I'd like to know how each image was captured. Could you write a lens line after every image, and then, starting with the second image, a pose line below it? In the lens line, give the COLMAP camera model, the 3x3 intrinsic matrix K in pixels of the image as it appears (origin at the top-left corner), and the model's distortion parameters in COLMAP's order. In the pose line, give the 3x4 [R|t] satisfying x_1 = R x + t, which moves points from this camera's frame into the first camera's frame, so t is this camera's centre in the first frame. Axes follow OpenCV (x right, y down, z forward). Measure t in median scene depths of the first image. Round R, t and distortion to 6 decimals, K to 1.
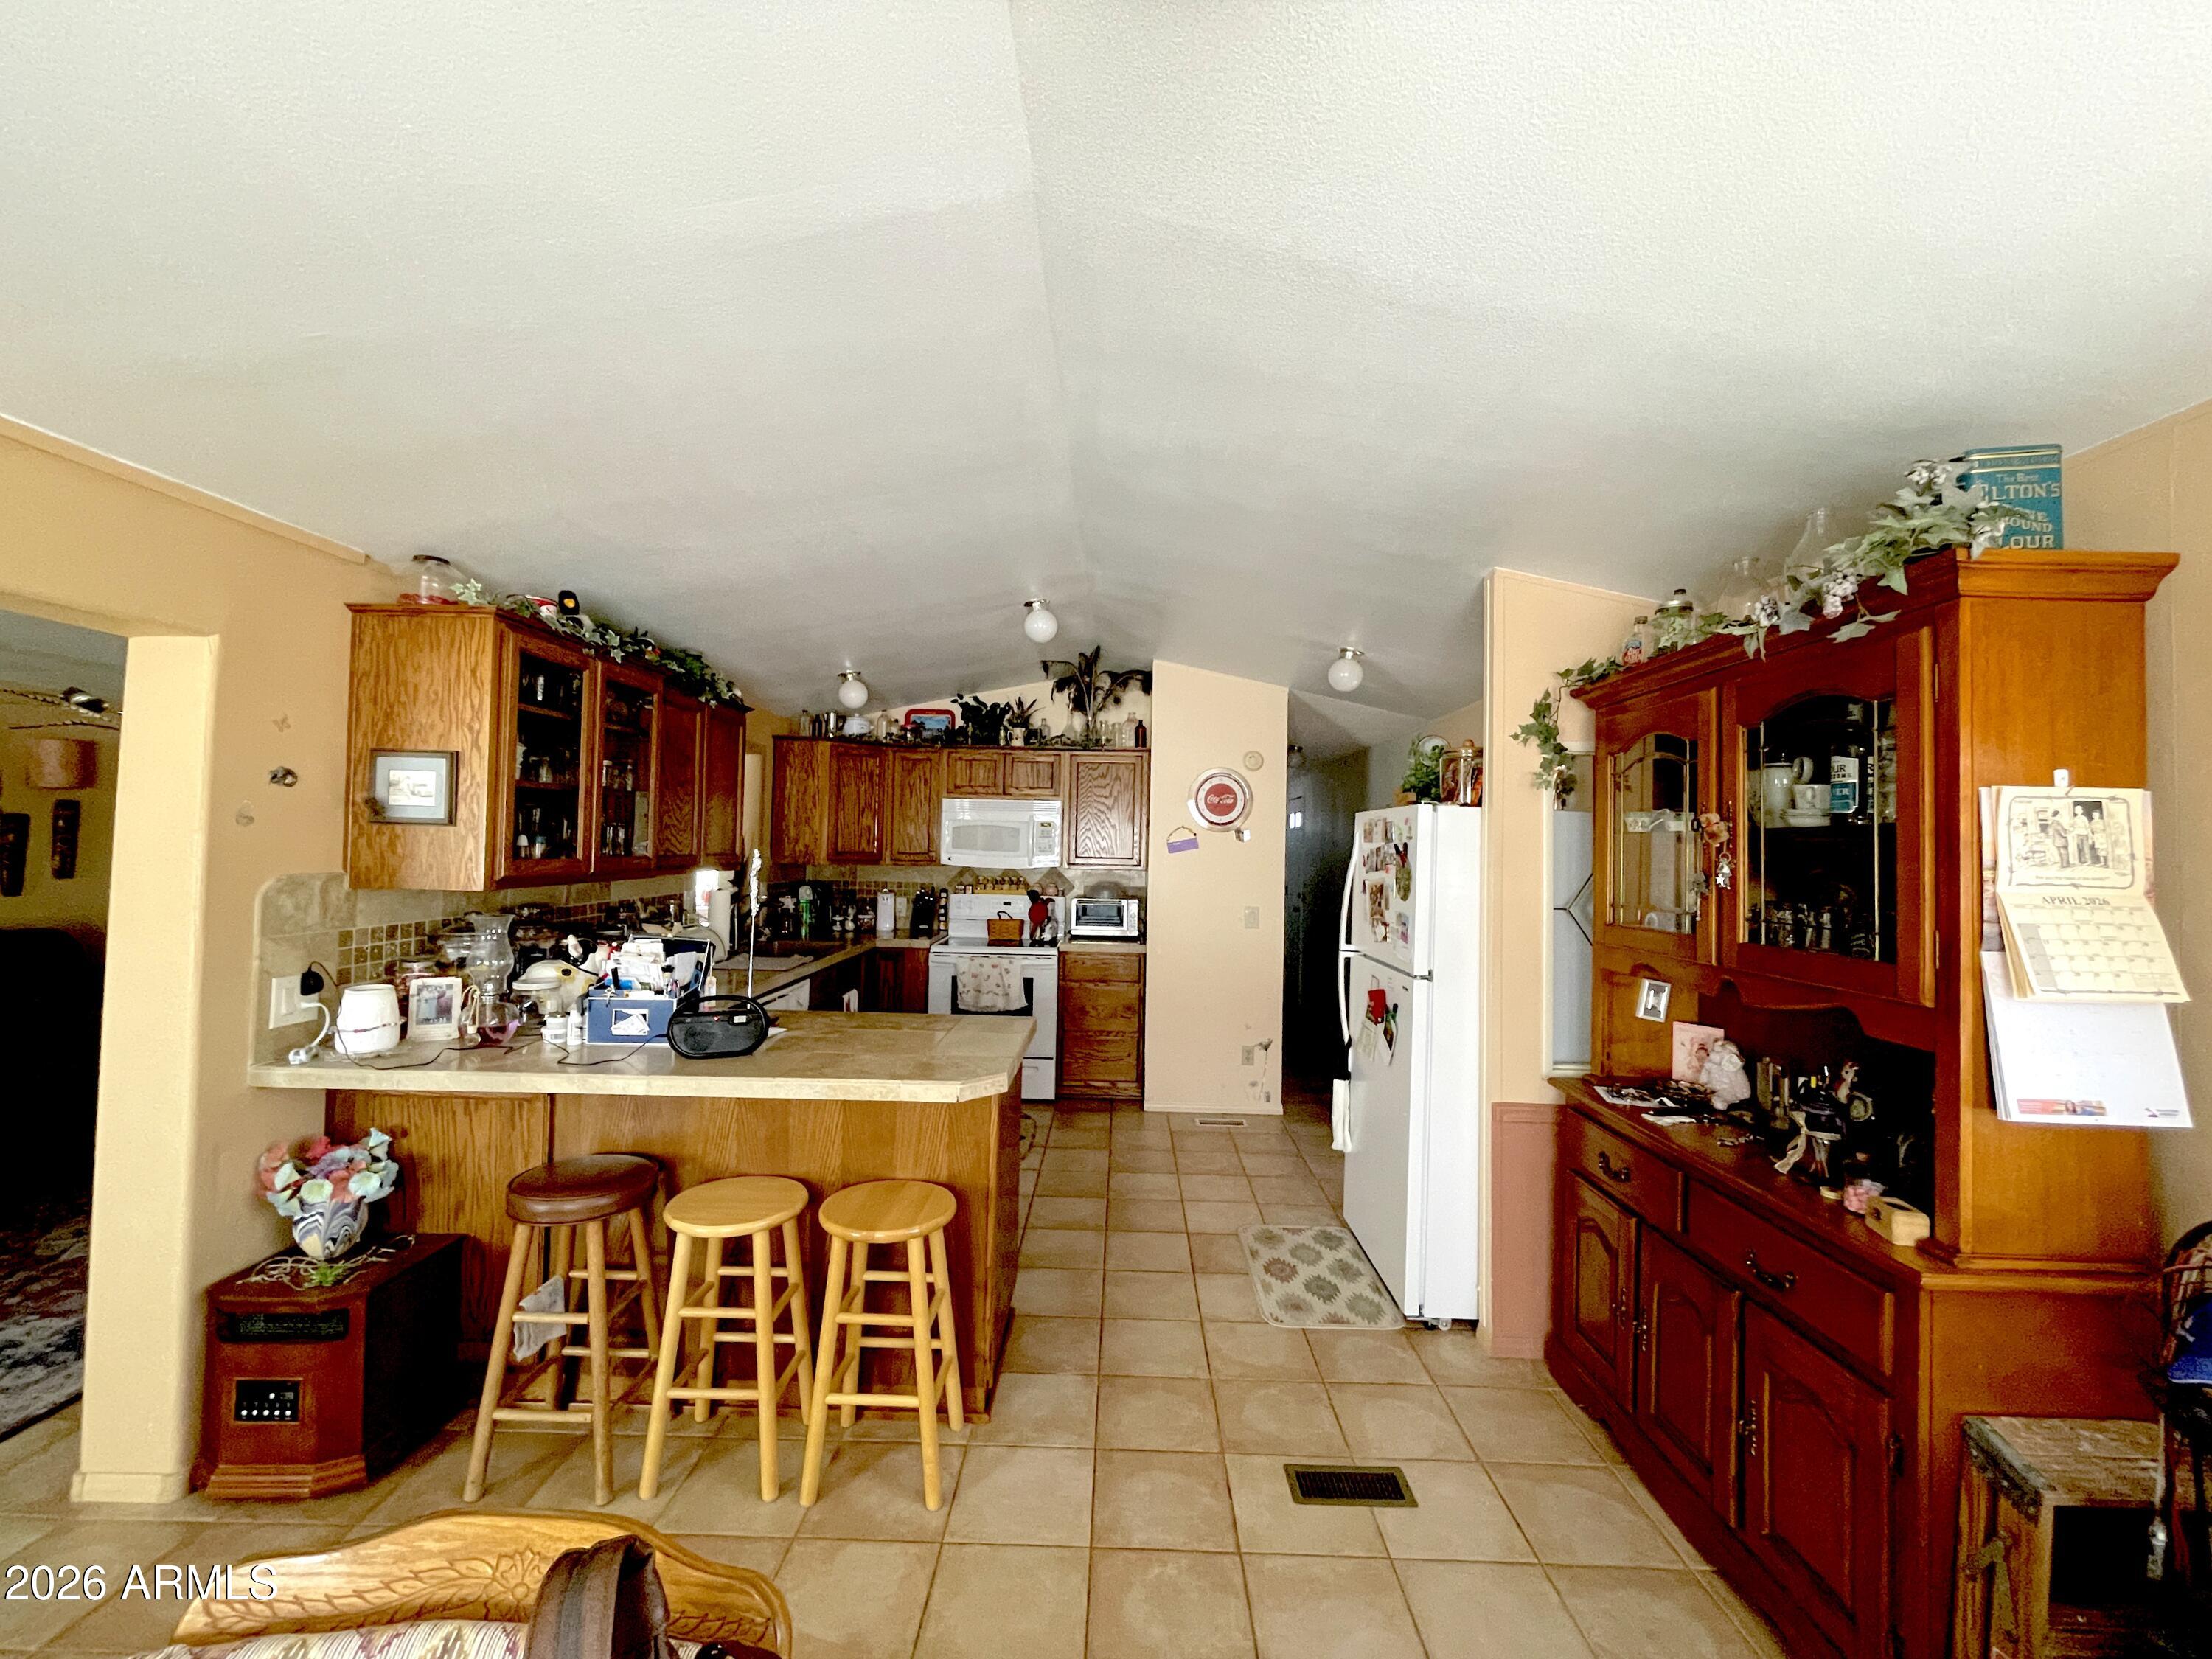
lens RADIAL K [[899.8, 0, 1110.4], [0, 899.8, 819.1], [0, 0, 1]] dist [0.000459, -0.000137]
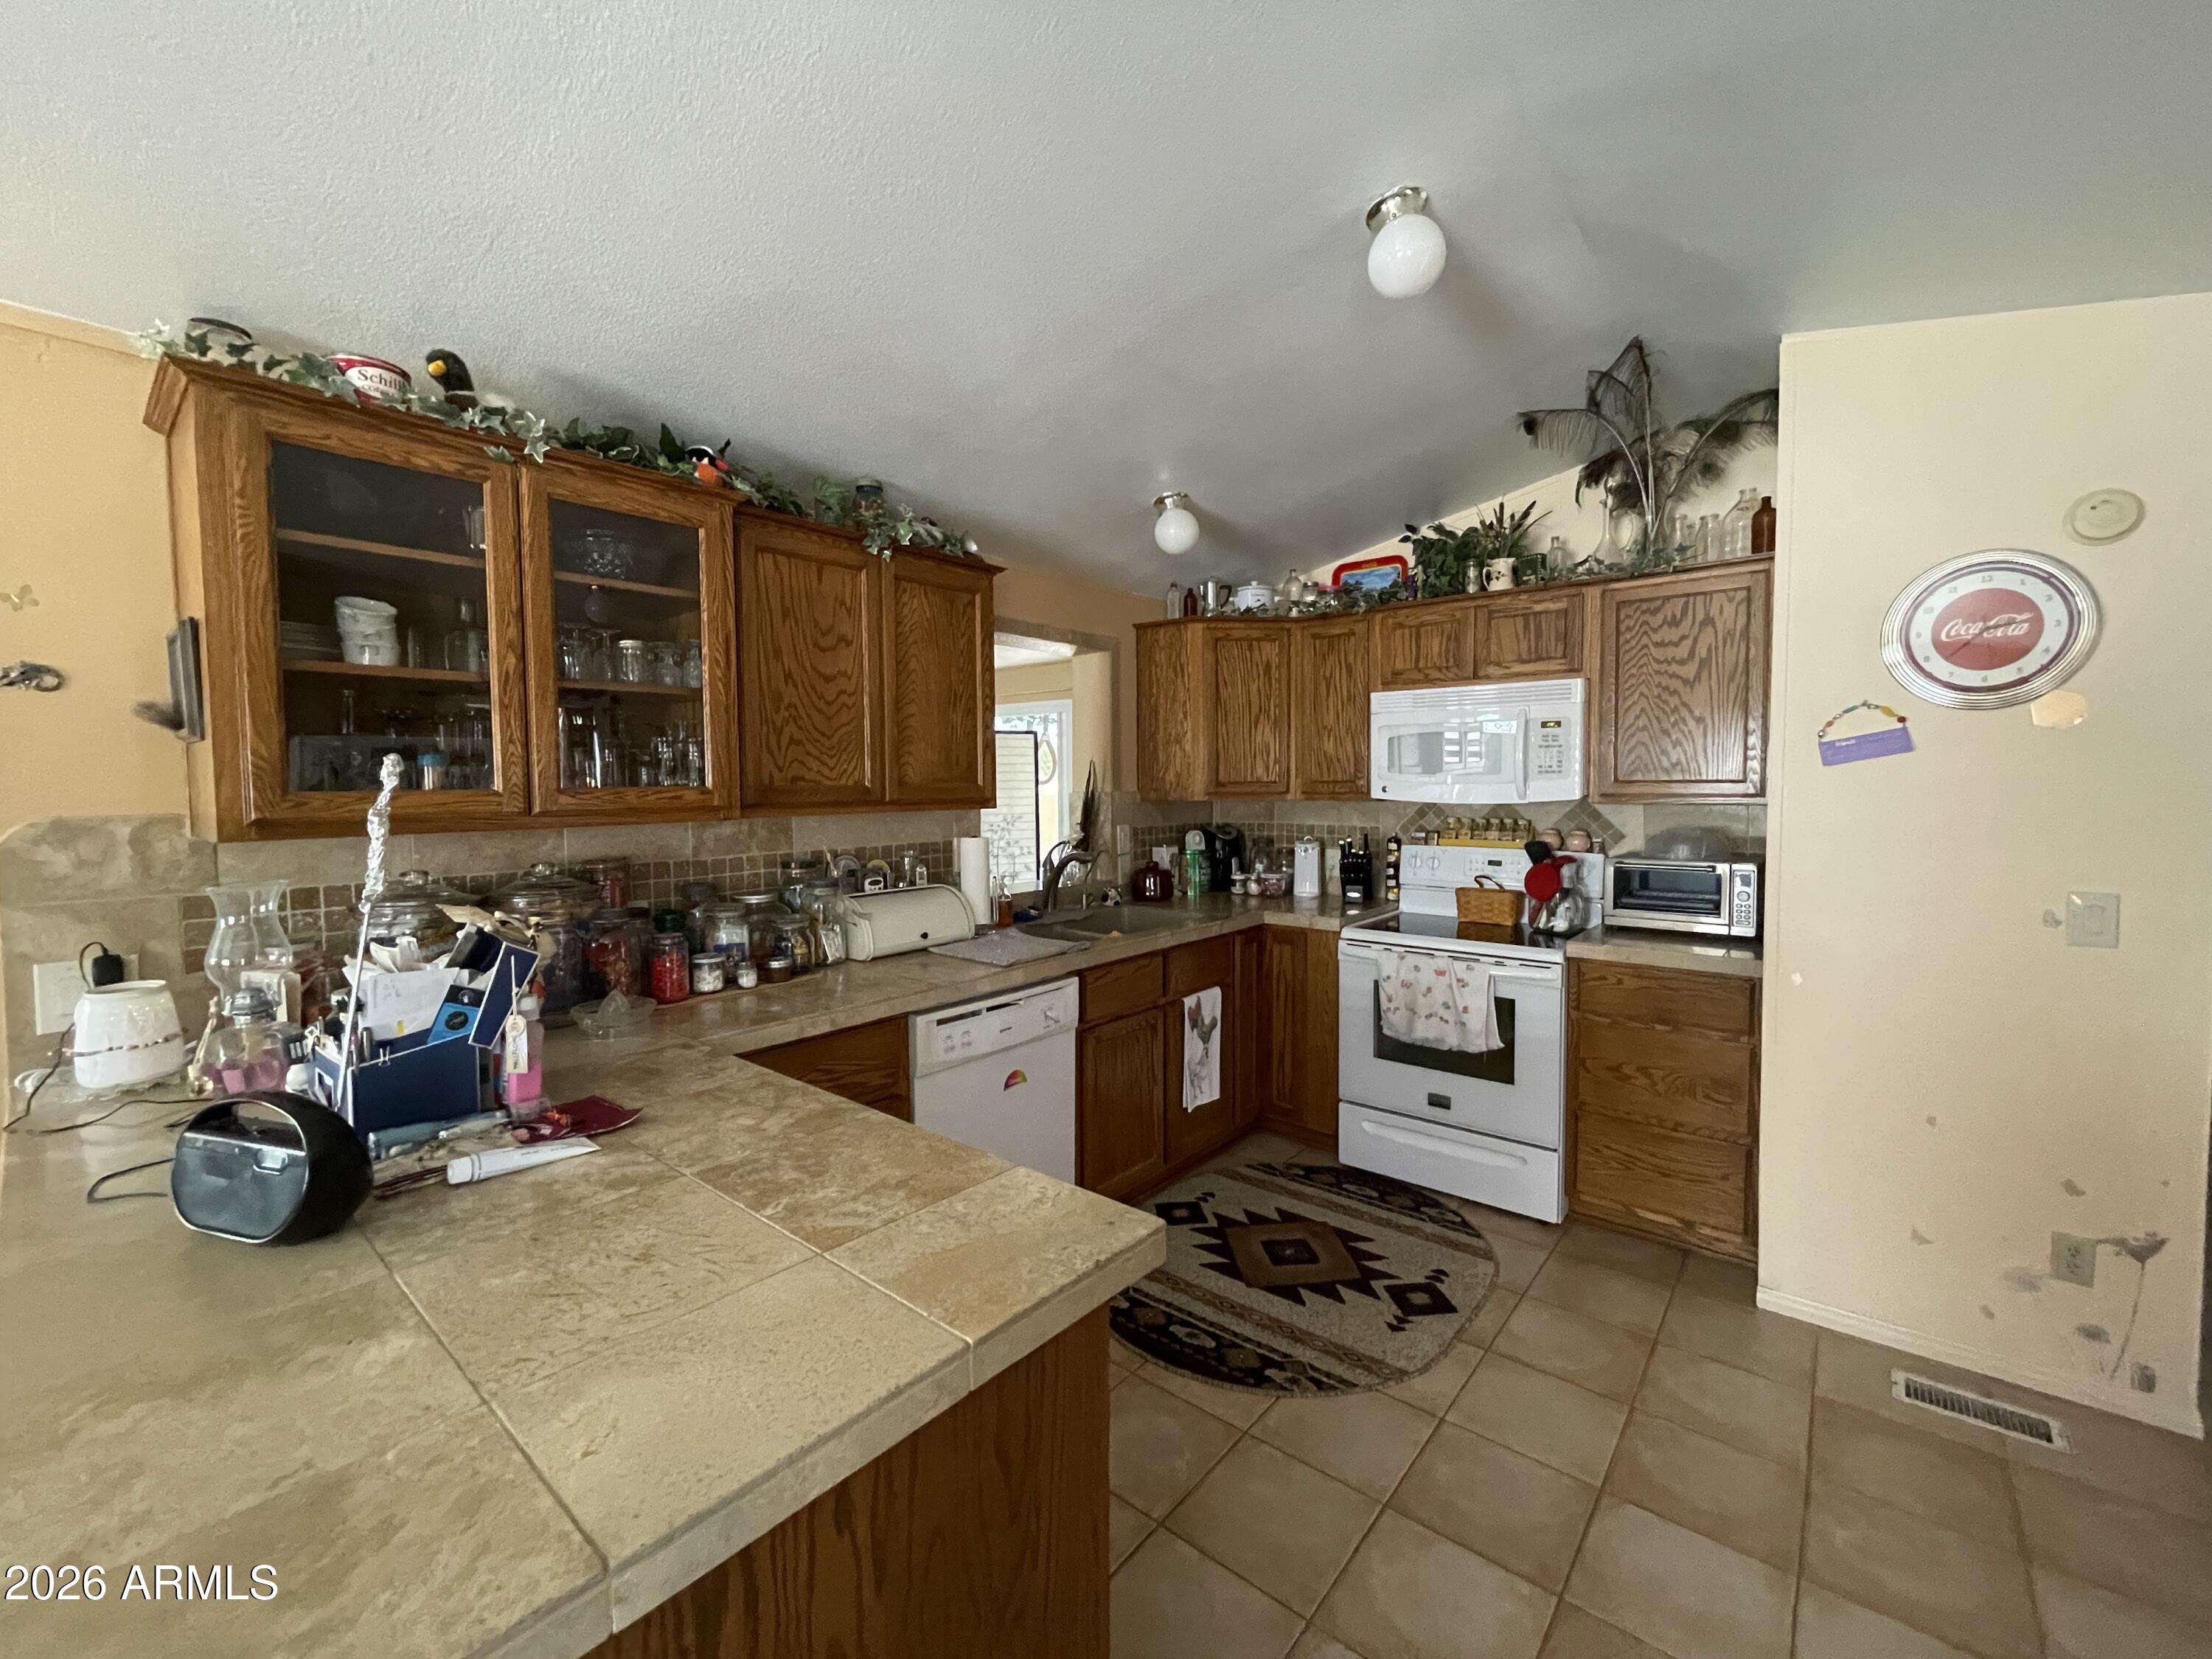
lens RADIAL K [[899.8, 0, 1110.4], [0, 899.8, 819.1], [0, 0, 1]] dist [0.000459, -0.000137]
pose [[0.776836, -0.000894, -0.629702, 0.066262], [0.041900, 0.997856, 0.050273, 0.025359], [0.628307, -0.065438, 0.775208, 0.395778]]
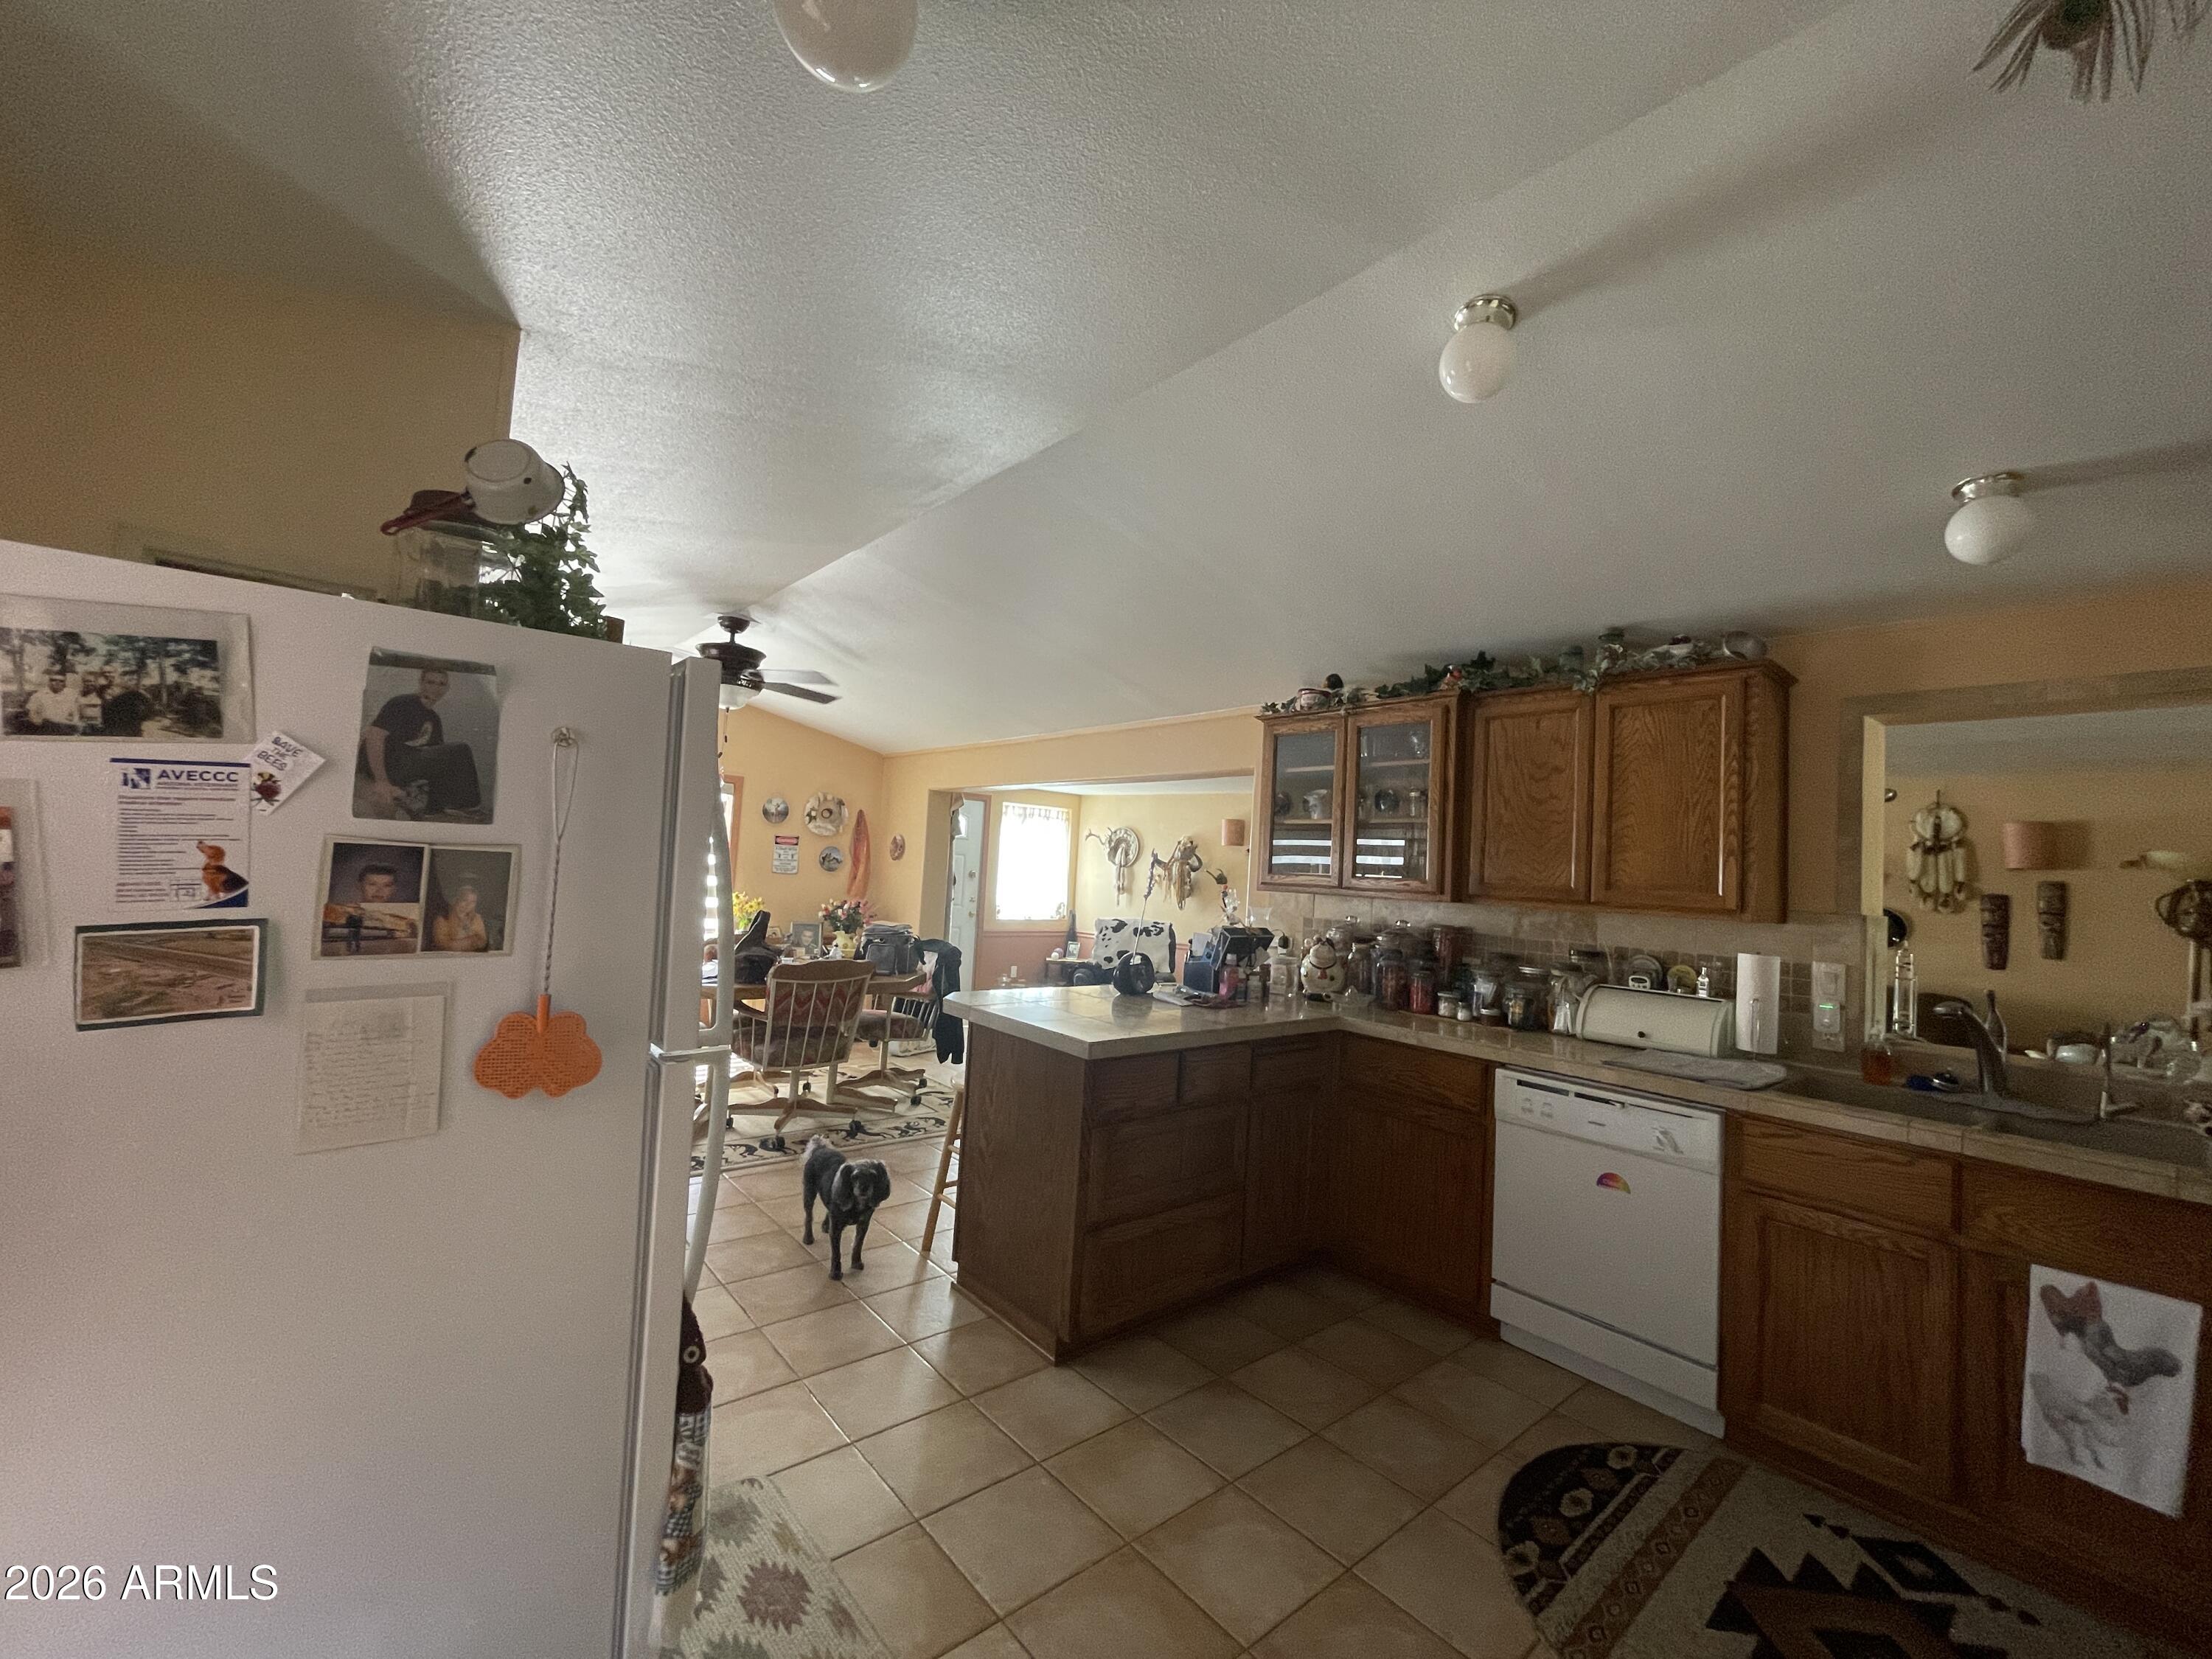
lens RADIAL K [[899.8, 0, 1110.4], [0, 899.8, 819.1], [0, 0, 1]] dist [0.000459, -0.000137]
pose [[-0.745176, -0.101254, -0.659136, 0.250177], [-0.052858, 0.994264, -0.092977, 0.050246], [0.664770, -0.034444, -0.746254, 0.883218]]
